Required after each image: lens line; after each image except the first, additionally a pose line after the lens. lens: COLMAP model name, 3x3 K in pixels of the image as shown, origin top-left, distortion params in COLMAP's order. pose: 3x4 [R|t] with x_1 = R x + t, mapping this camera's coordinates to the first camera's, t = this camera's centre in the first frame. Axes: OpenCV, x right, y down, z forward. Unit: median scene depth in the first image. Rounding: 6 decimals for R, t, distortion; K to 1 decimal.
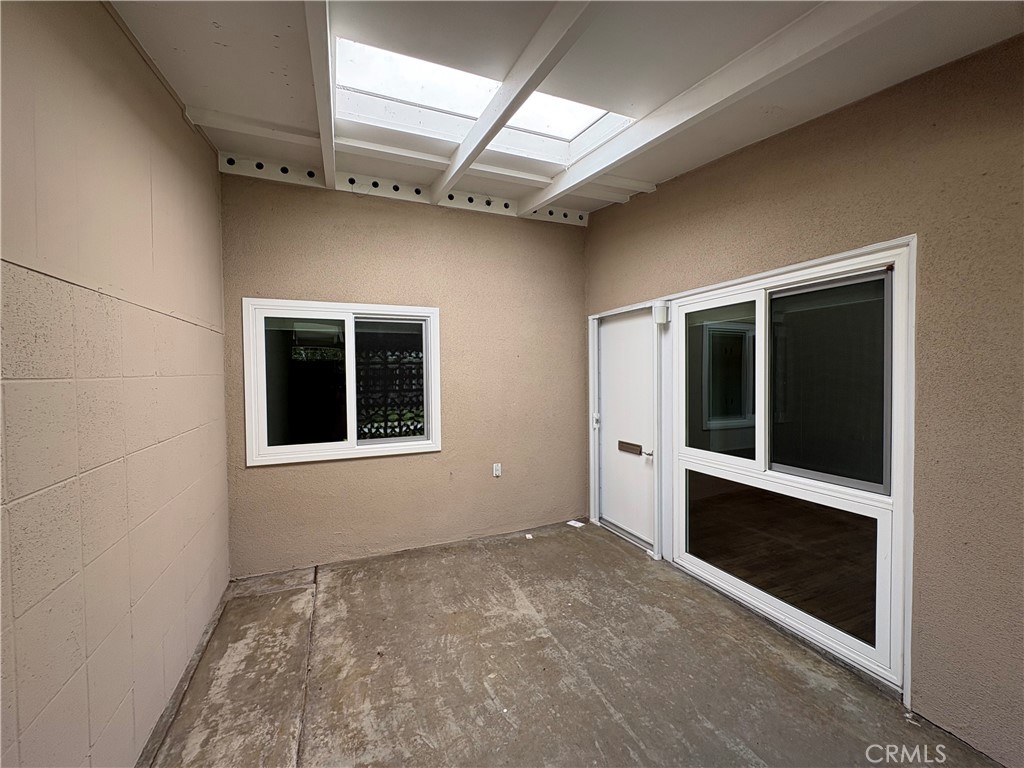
lens RADIAL K [[407.8, 0, 512.3], [0, 407.8, 383.1], [0, 0, 1]] dist [-0.000493, 0.000600]
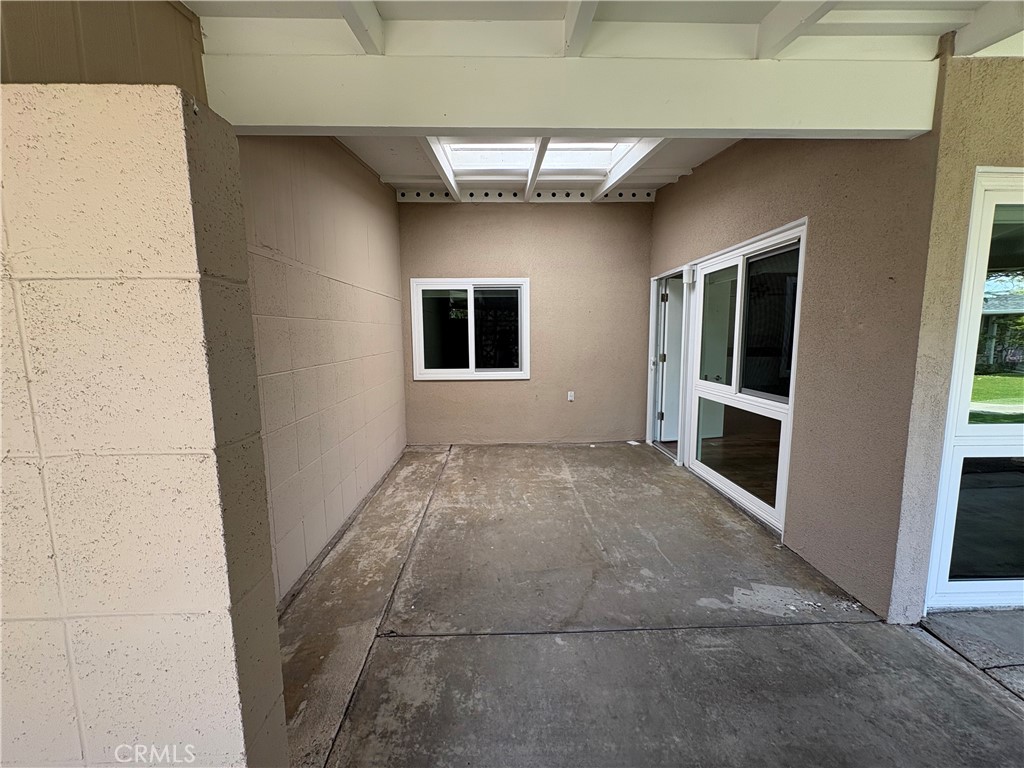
lens RADIAL K [[407.8, 0, 512.9], [0, 407.8, 382.8], [0, 0, 1]] dist [-0.000493, 0.000600]
pose [[0.932468, 0.045465, -0.358381, 0.354919], [-0.011172, 0.995204, 0.097185, 0.049345], [0.361081, -0.086618, 0.928503, -0.443490]]
